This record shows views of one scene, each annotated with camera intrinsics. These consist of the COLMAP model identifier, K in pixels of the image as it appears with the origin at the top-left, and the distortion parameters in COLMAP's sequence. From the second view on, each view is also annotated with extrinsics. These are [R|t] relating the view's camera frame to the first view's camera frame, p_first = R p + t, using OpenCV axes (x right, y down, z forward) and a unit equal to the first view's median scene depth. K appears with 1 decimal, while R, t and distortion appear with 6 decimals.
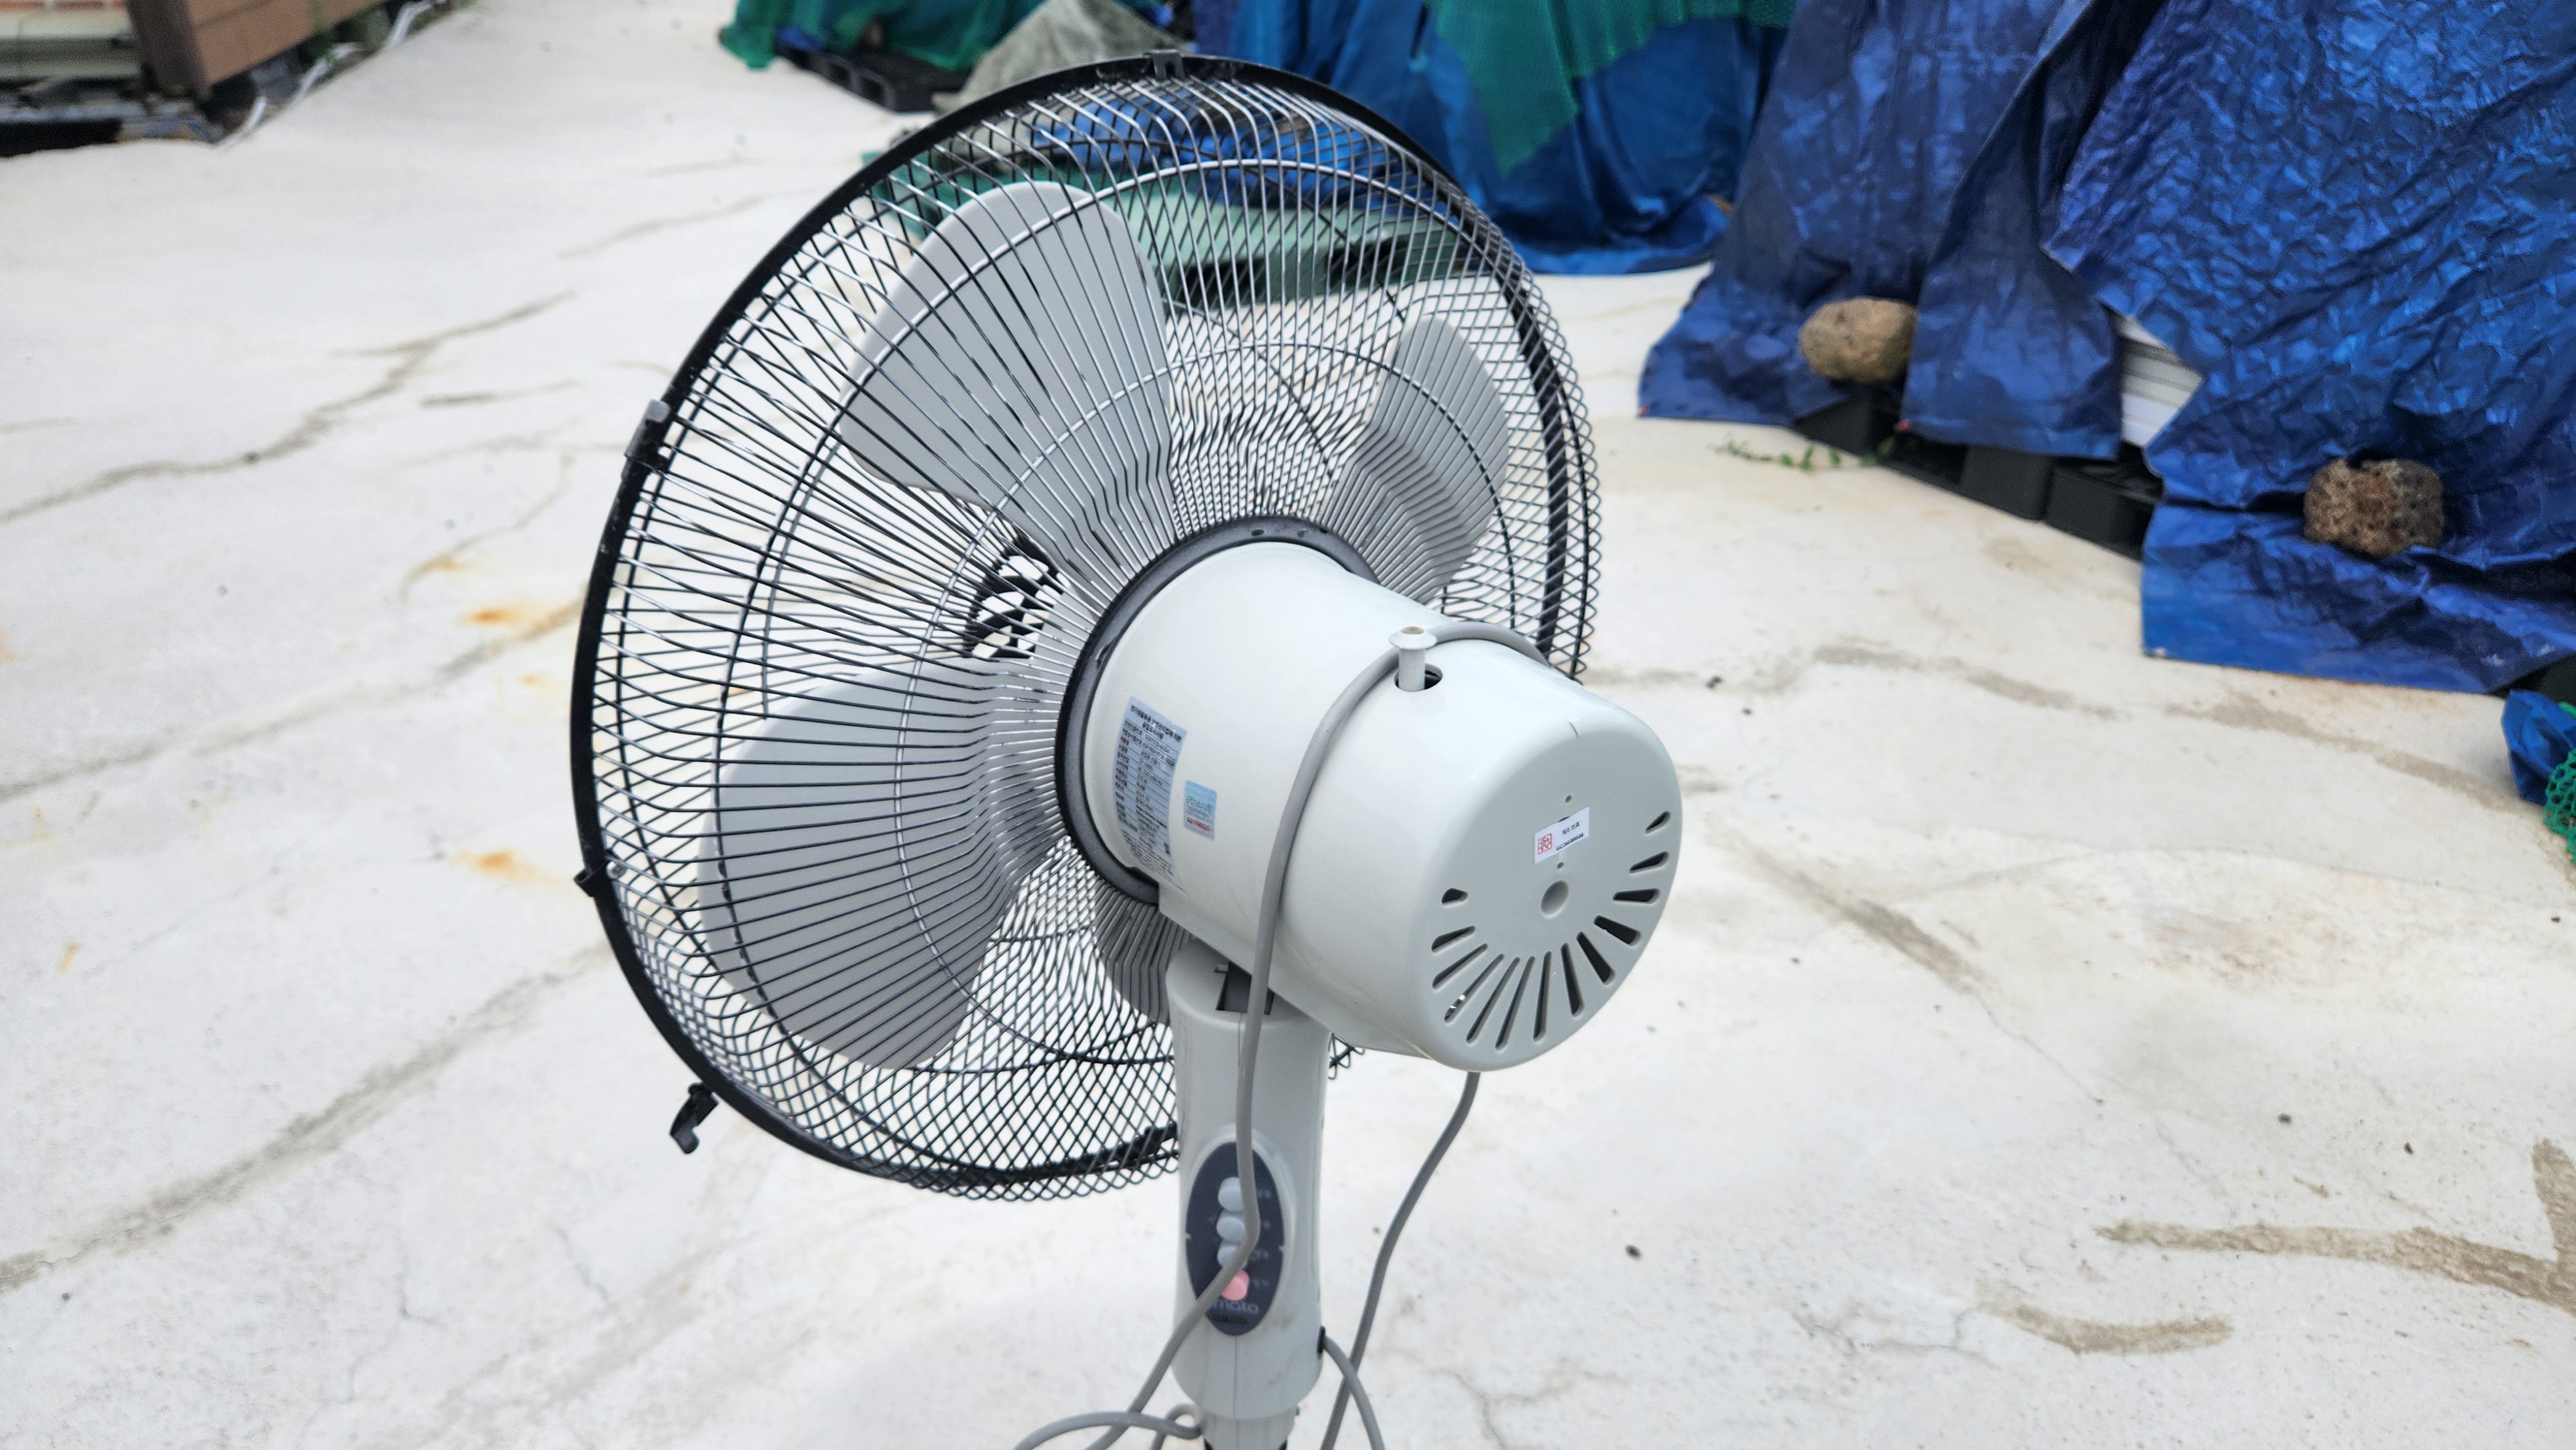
lens RADIAL K [[1737.6, 0, 1249.4], [0, 1737.6, 703.6], [0, 0, 1]] dist [0.068041, -0.065227]
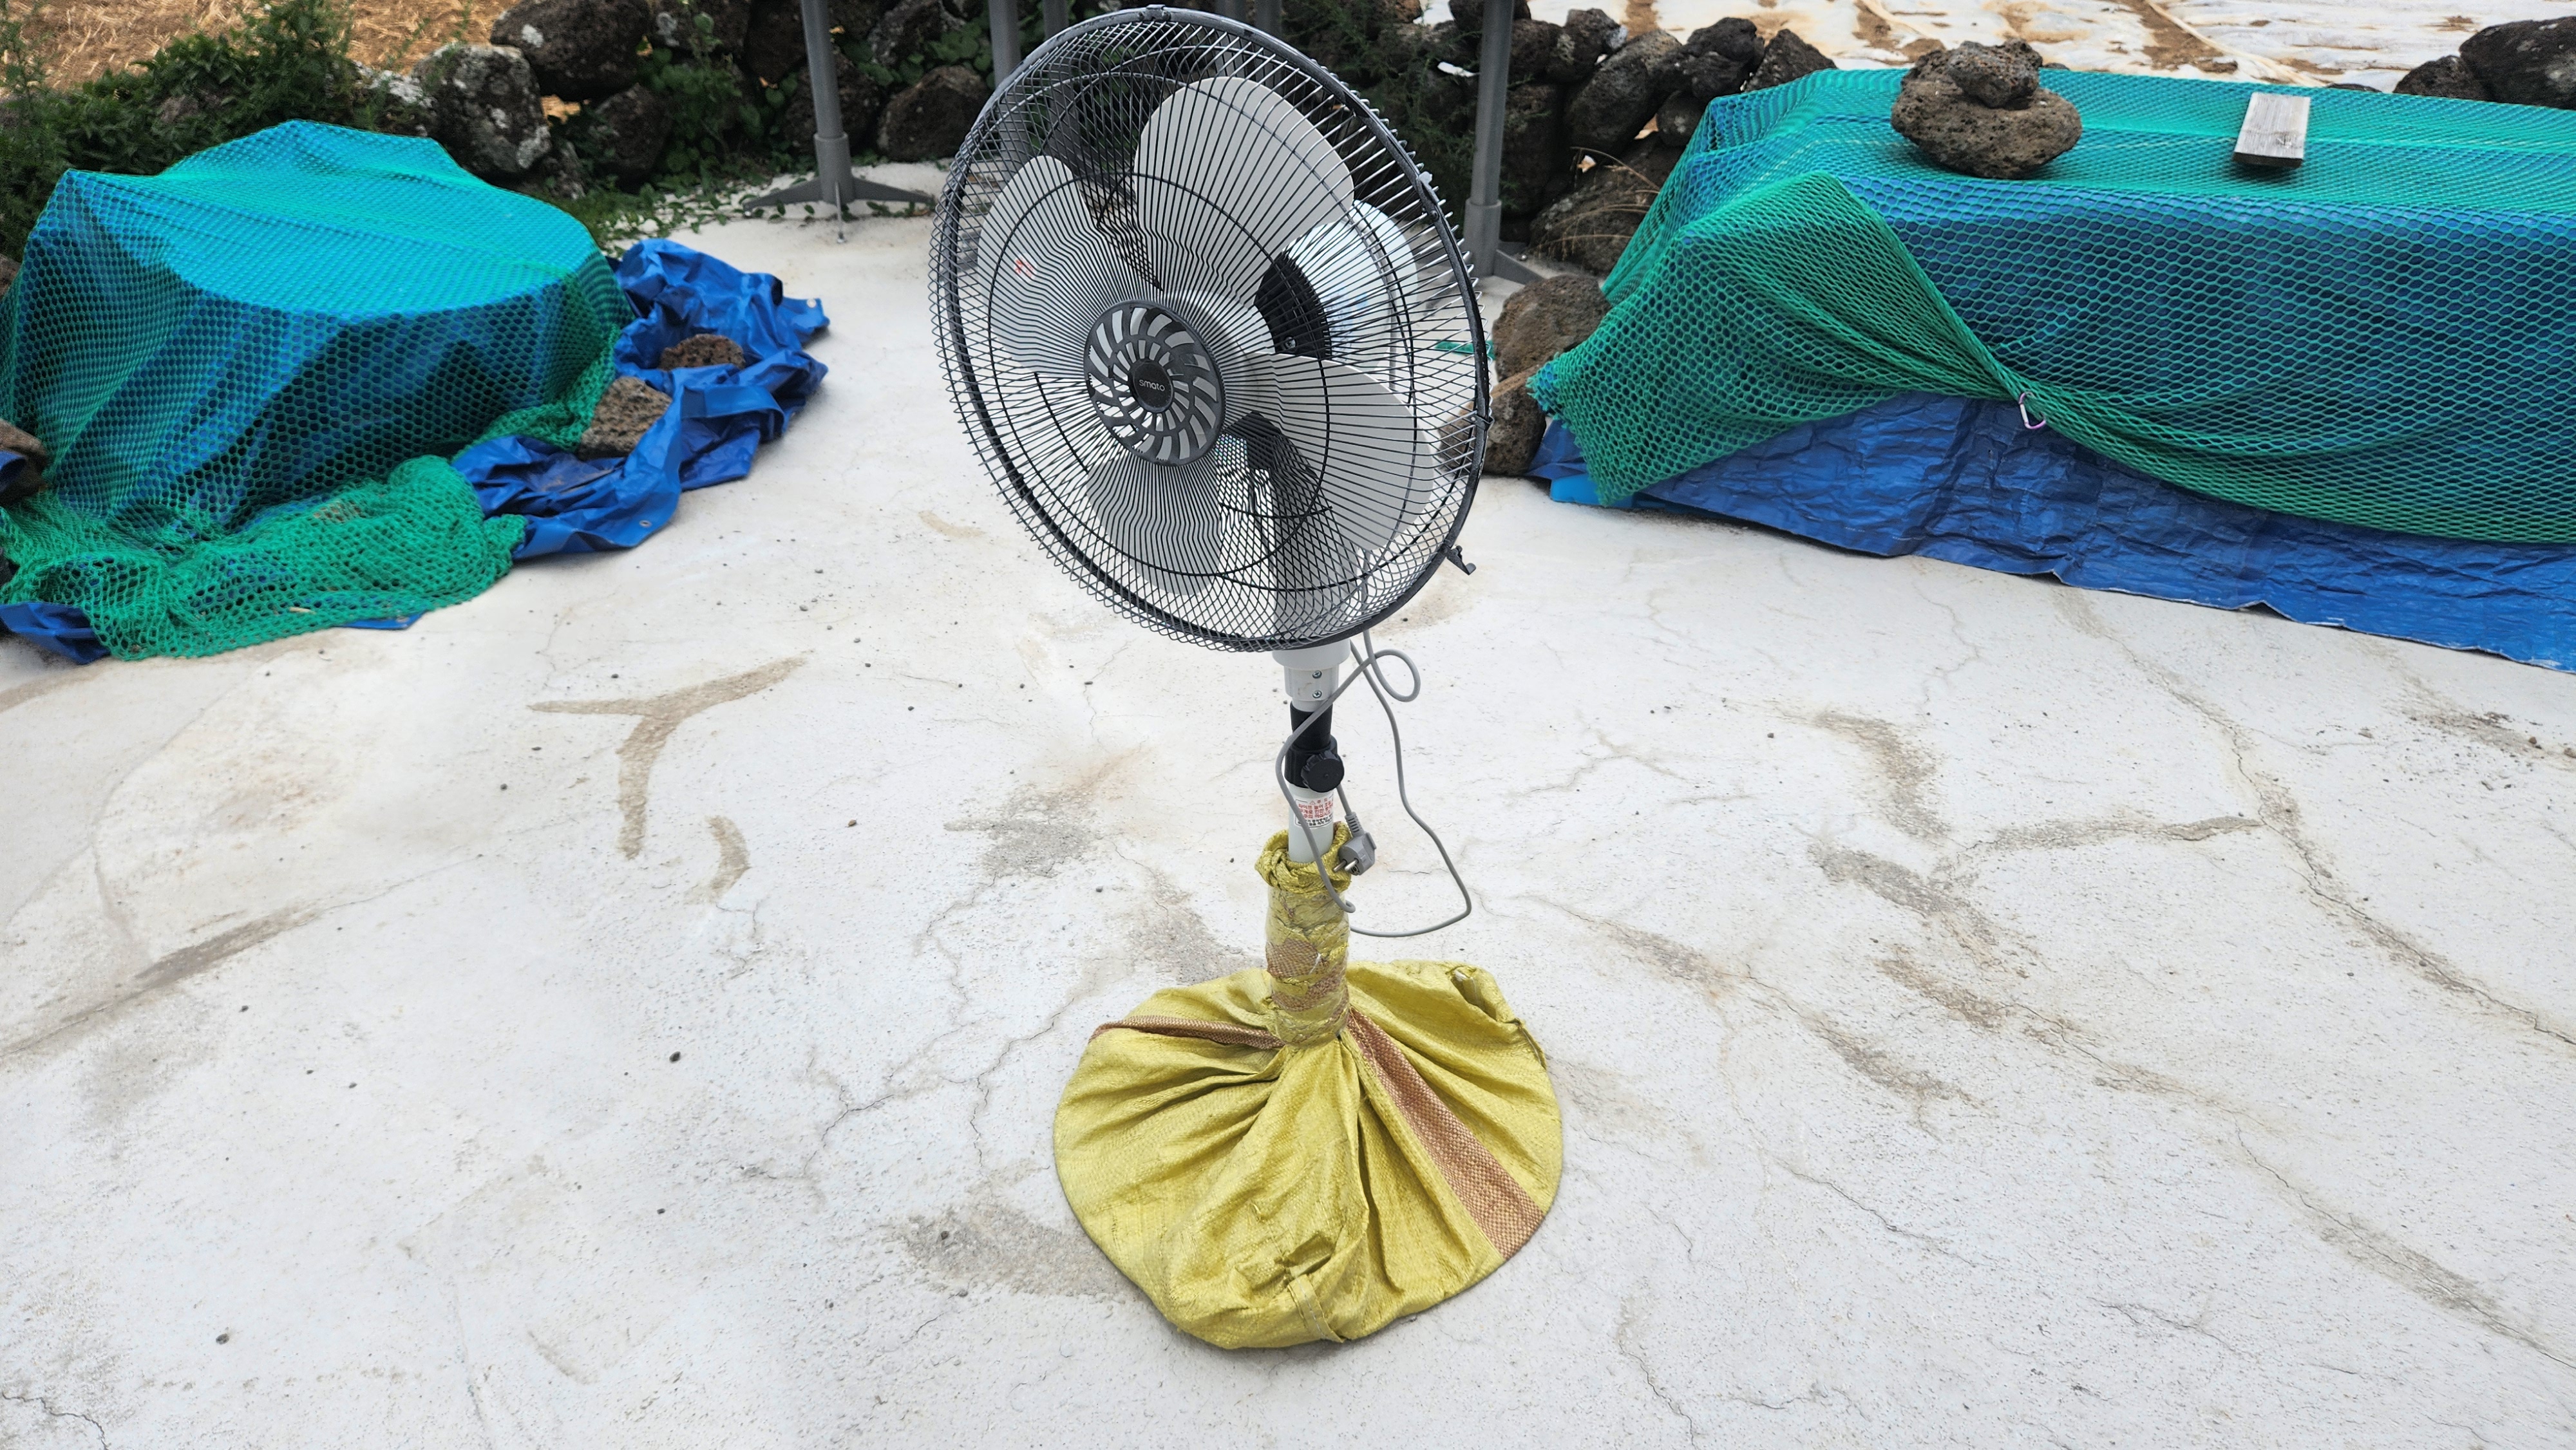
lens RADIAL K [[1728.7, 0, 1285.8], [0, 1728.7, 700.1], [0, 0, 1]] dist [0.077173, -0.069194]
pose [[-0.354452, -0.443268, 0.823333, -0.831547], [0.442849, 0.695916, 0.565319, -0.360387], [-0.823559, 0.564990, -0.050368, 0.594613]]
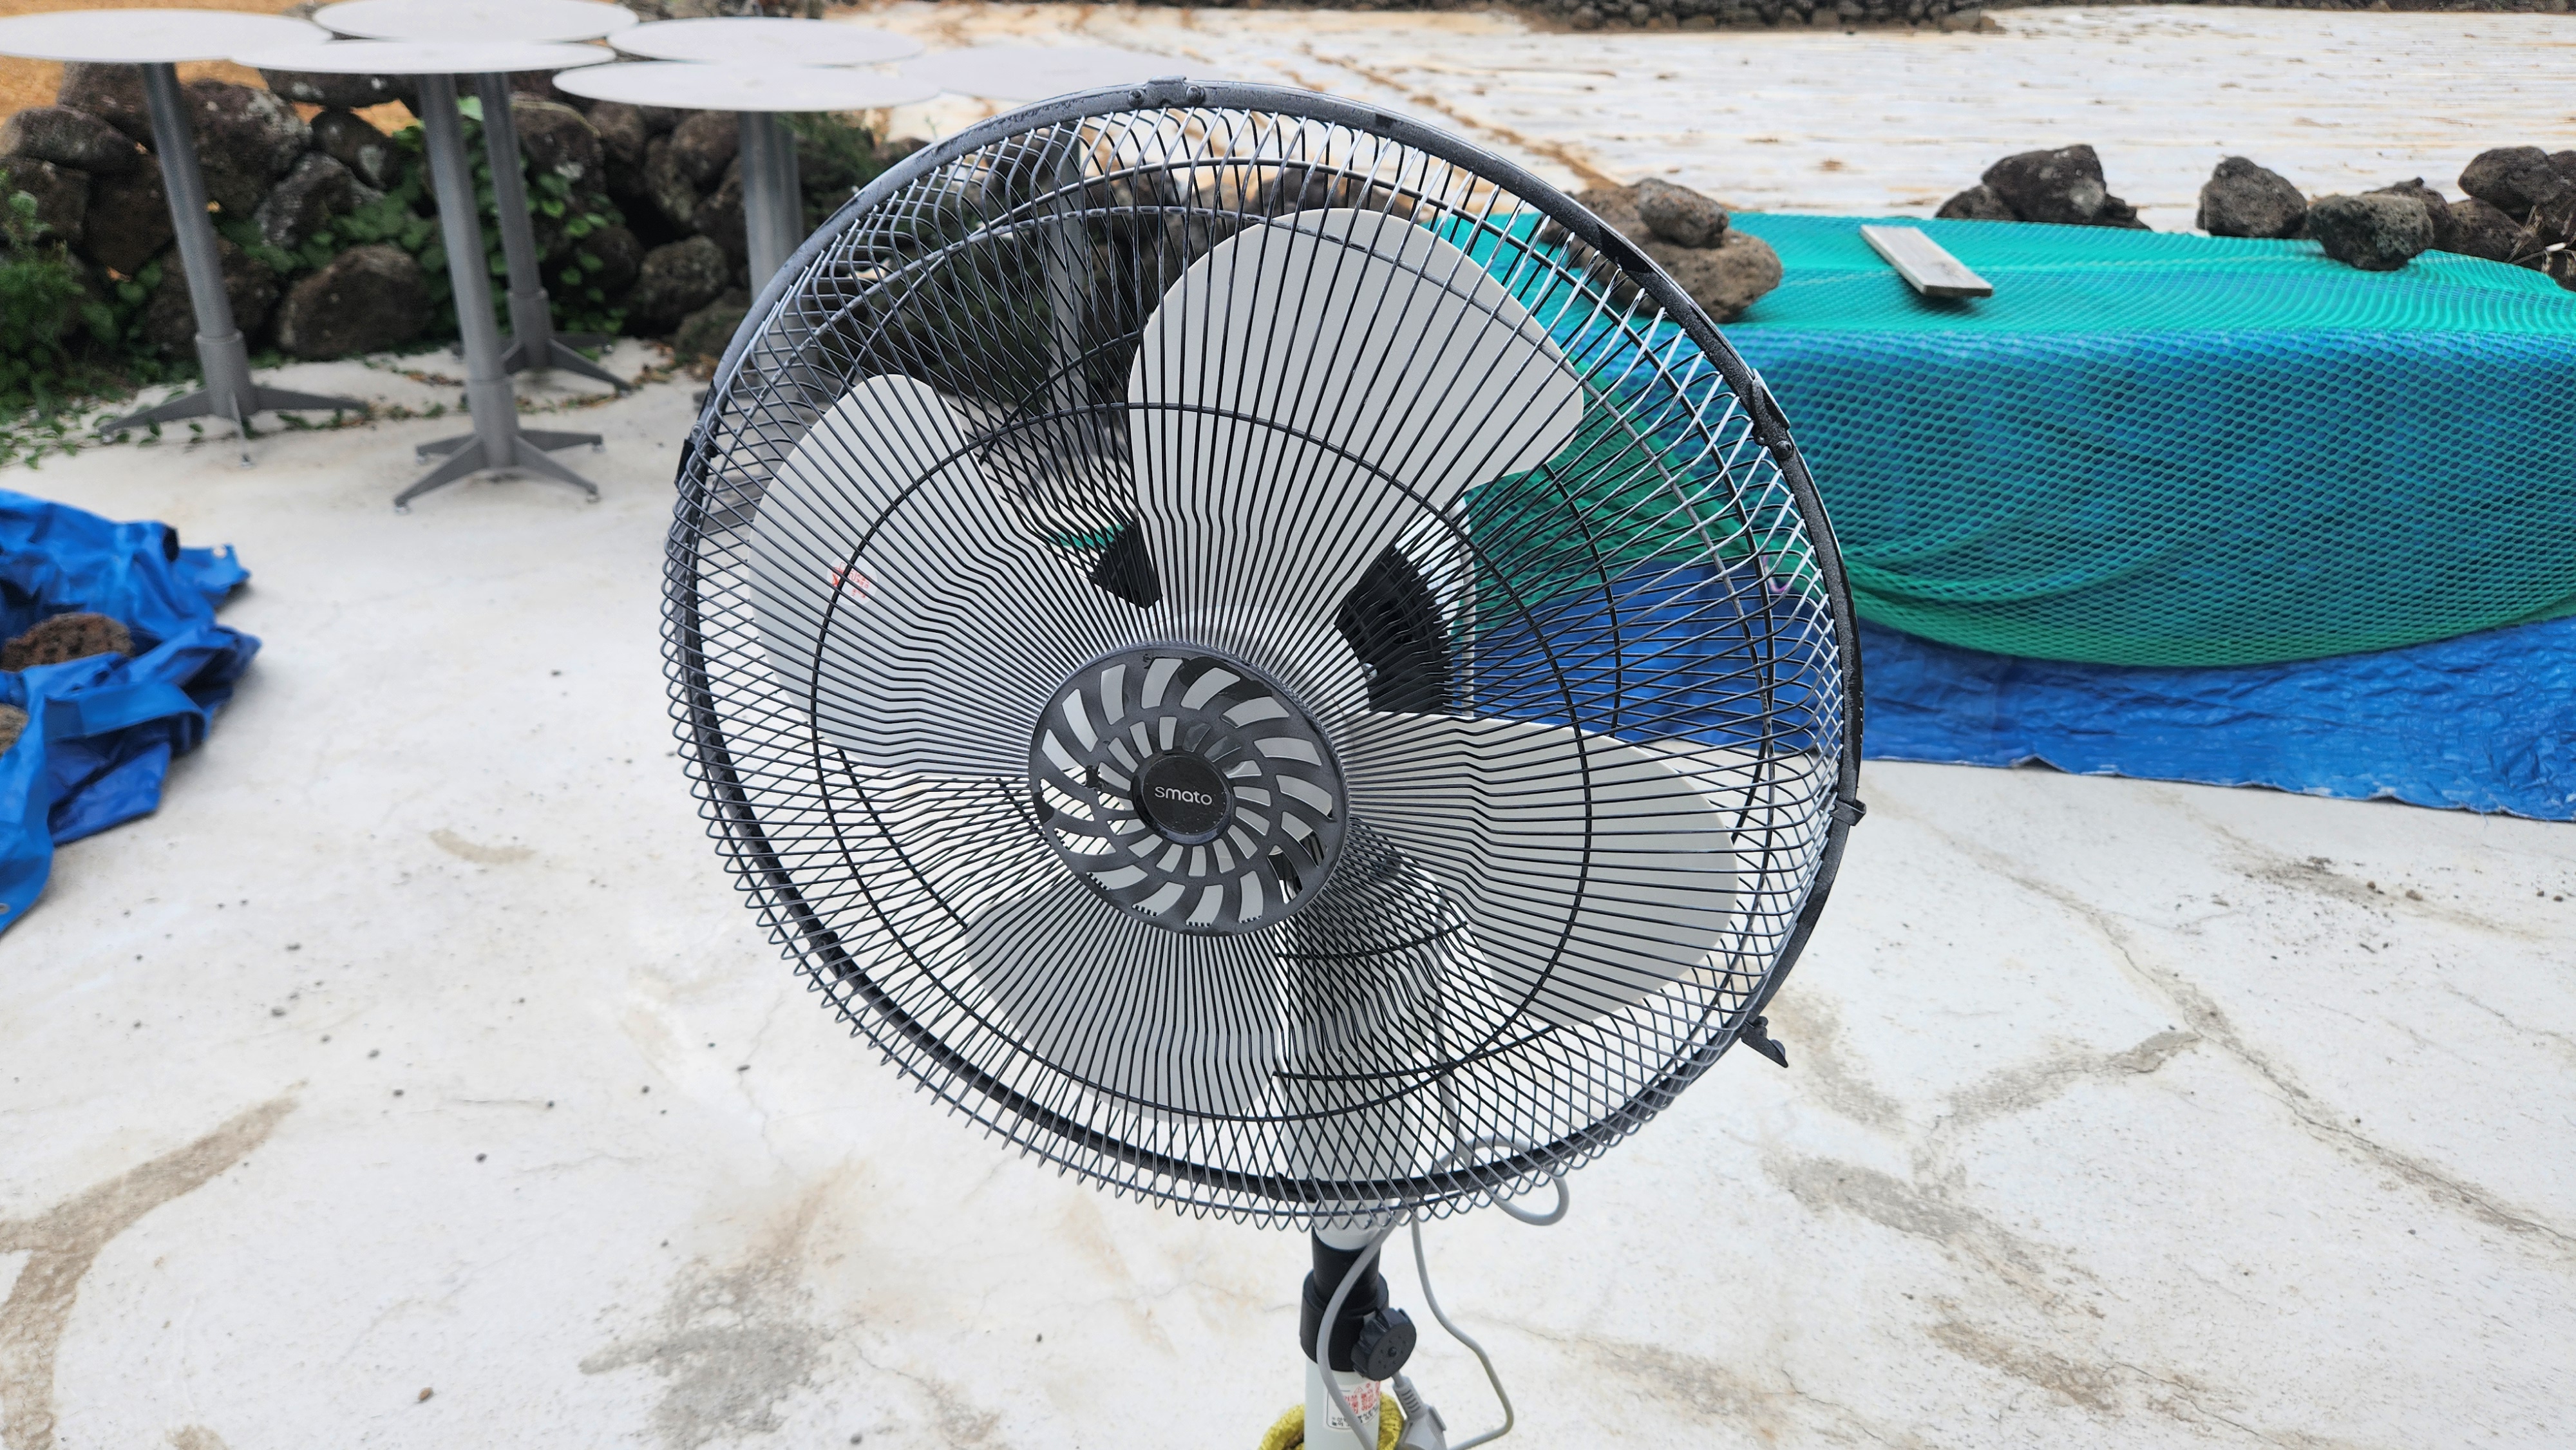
lens RADIAL K [[1737.6, 0, 1249.4], [0, 1737.6, 703.6], [0, 0, 1]] dist [0.068041, -0.065227]
pose [[-0.613293, -0.318513, 0.722787, -0.363333], [0.366313, 0.696029, 0.617542, -0.298596], [-0.699776, 0.643501, -0.310194, 0.628251]]
